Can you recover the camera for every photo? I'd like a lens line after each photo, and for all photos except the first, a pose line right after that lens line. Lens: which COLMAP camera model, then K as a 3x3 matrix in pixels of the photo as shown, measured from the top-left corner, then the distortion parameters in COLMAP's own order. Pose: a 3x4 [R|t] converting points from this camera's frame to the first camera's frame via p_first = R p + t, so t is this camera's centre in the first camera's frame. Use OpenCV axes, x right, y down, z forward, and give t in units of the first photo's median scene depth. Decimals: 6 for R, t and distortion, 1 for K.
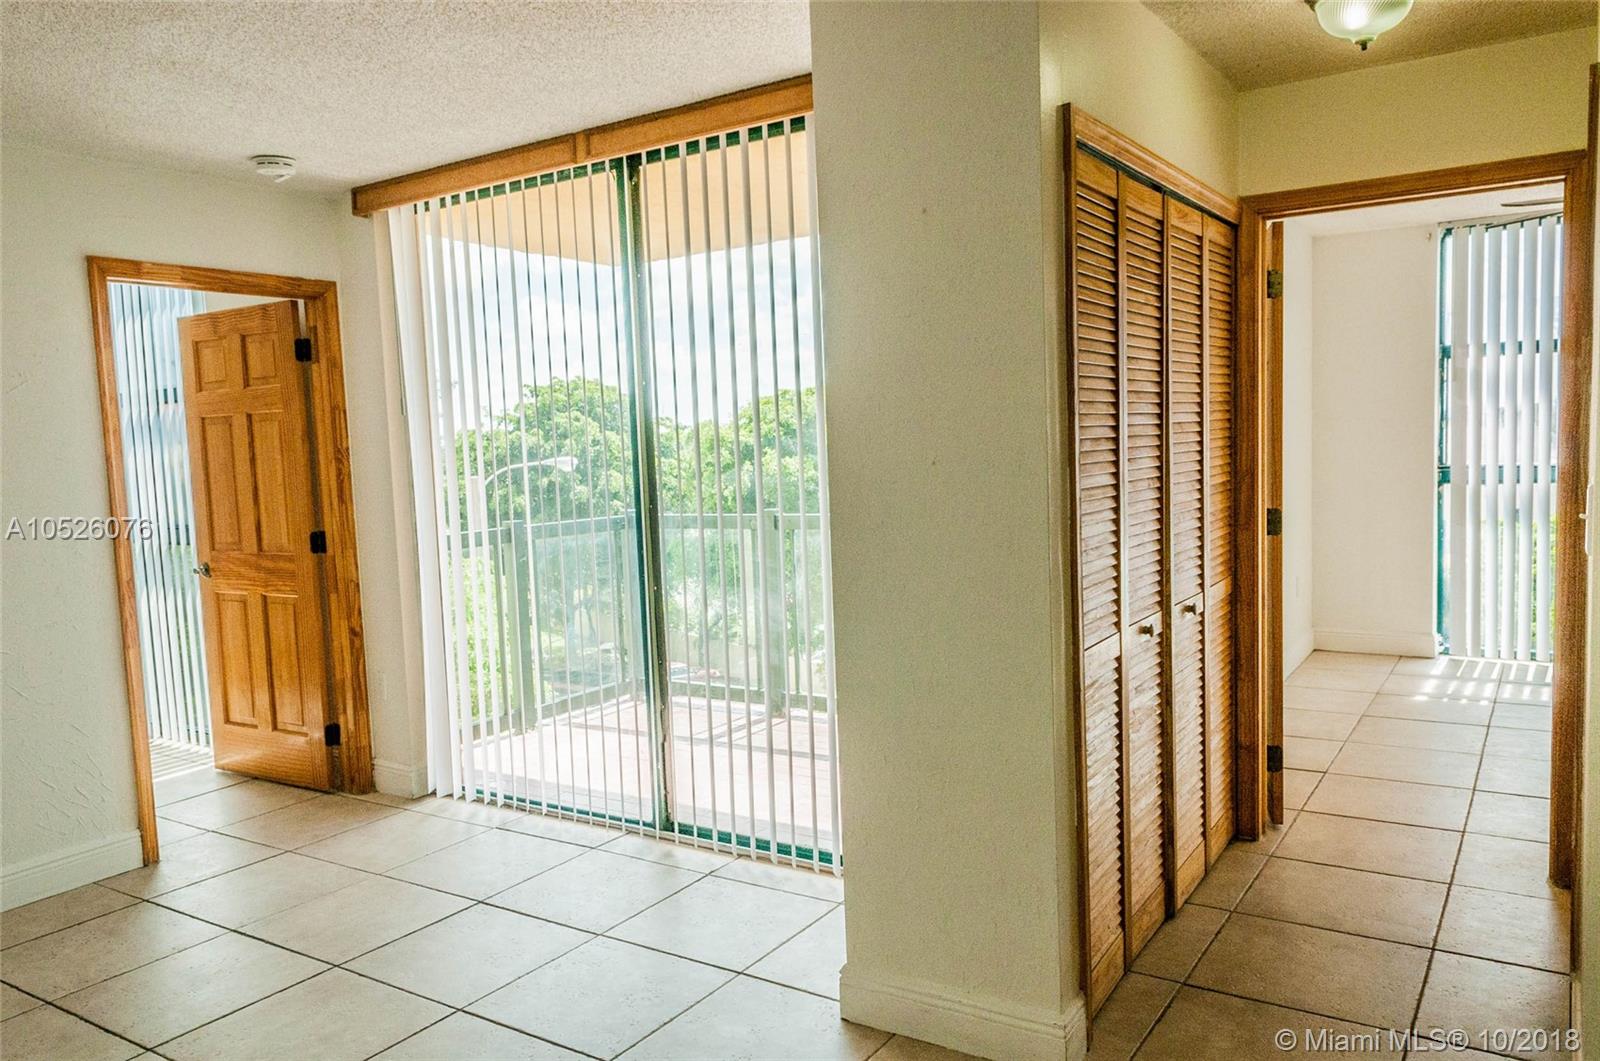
lens RADIAL K [[1149.2, 0, 797.3], [0, 1149.2, 543.0], [0, 0, 1]] dist [0.030054, -0.029477]
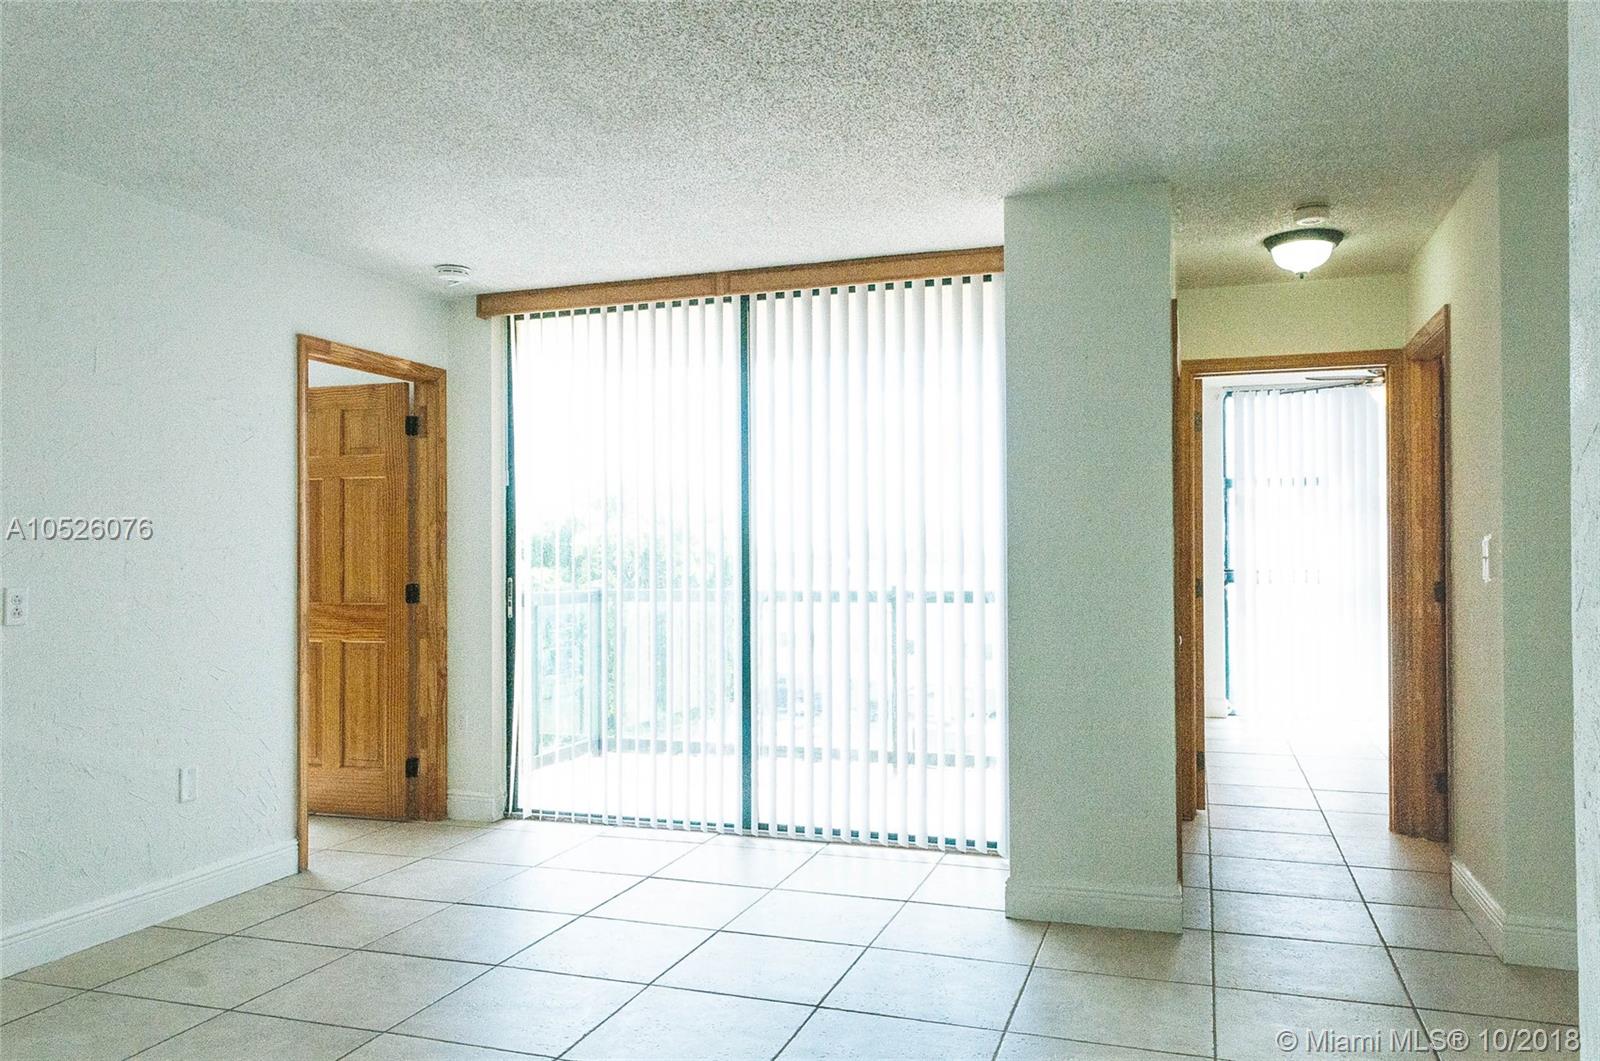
lens RADIAL K [[1149.2, 0, 797.3], [0, 1149.2, 543.0], [0, 0, 1]] dist [0.030054, -0.029477]
pose [[0.967847, 0.037098, 0.248787, -0.336860], [-0.010869, 0.994308, -0.105984, 0.066882], [-0.251303, 0.099873, 0.962742, -0.191376]]
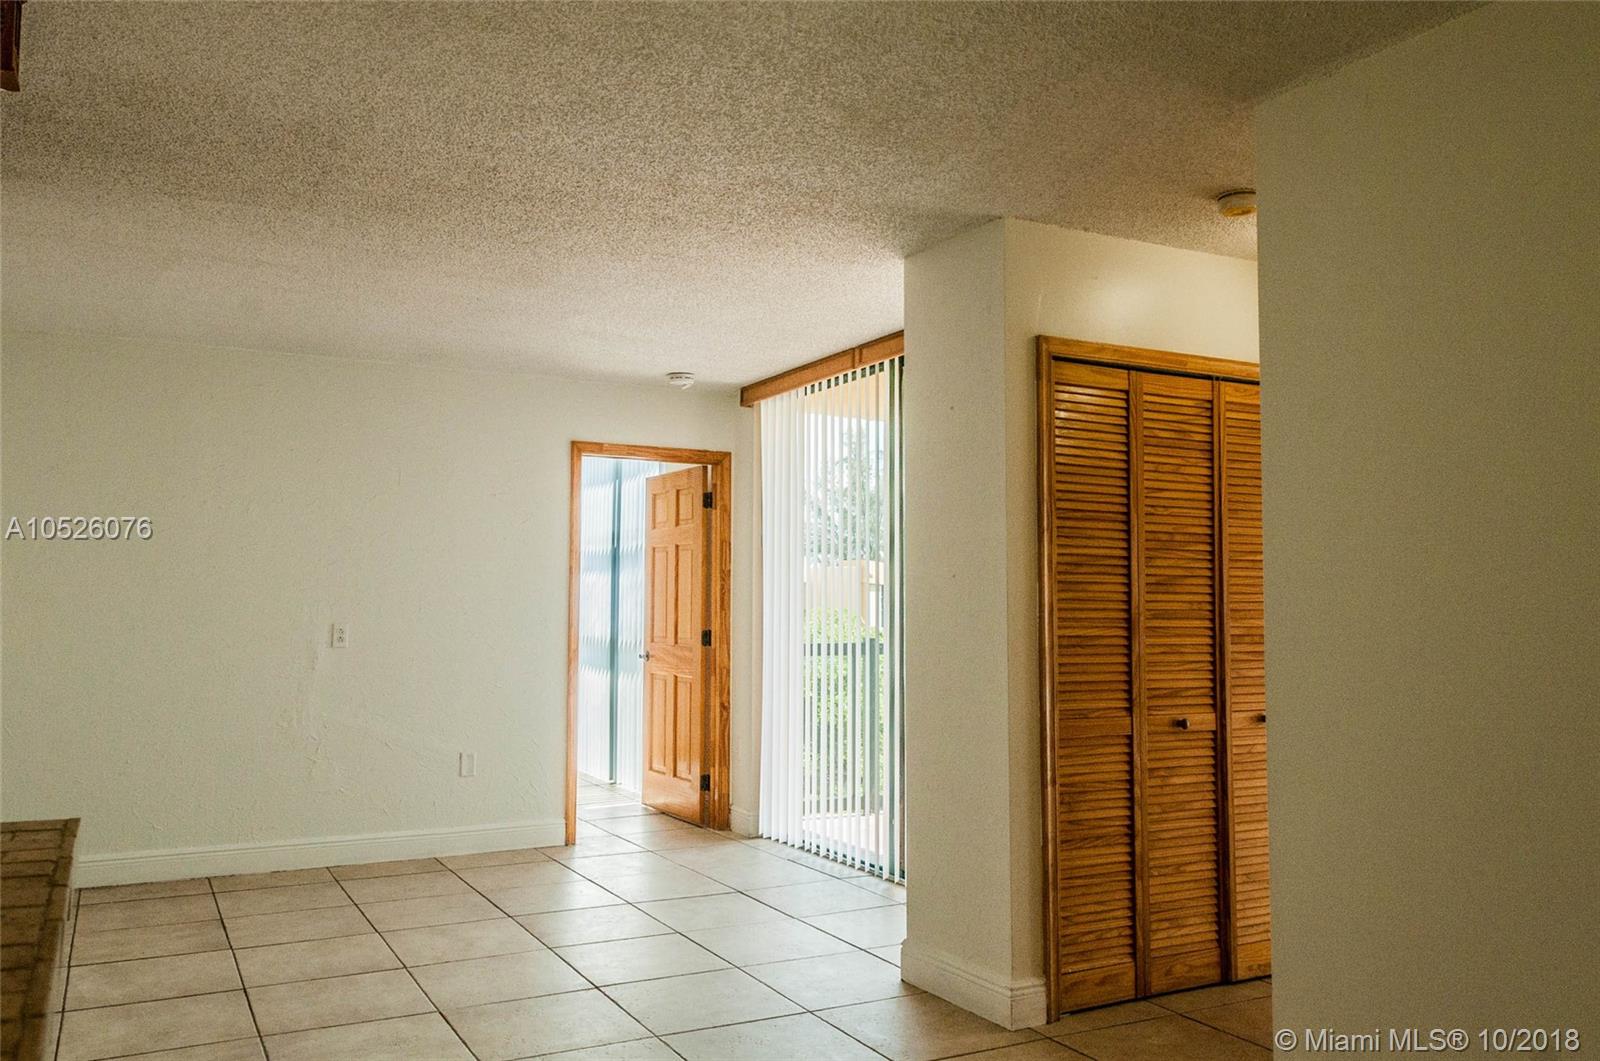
lens RADIAL K [[1231.8, 0, 769.6], [0, 1231.8, 524.9], [0, 0, 1]] dist [0.030885, -0.002312]
pose [[0.874284, 0.011224, -0.485285, 0.365208], [-0.082791, 0.988532, -0.126293, 0.046093], [0.478303, 0.150593, 0.865187, -0.256908]]
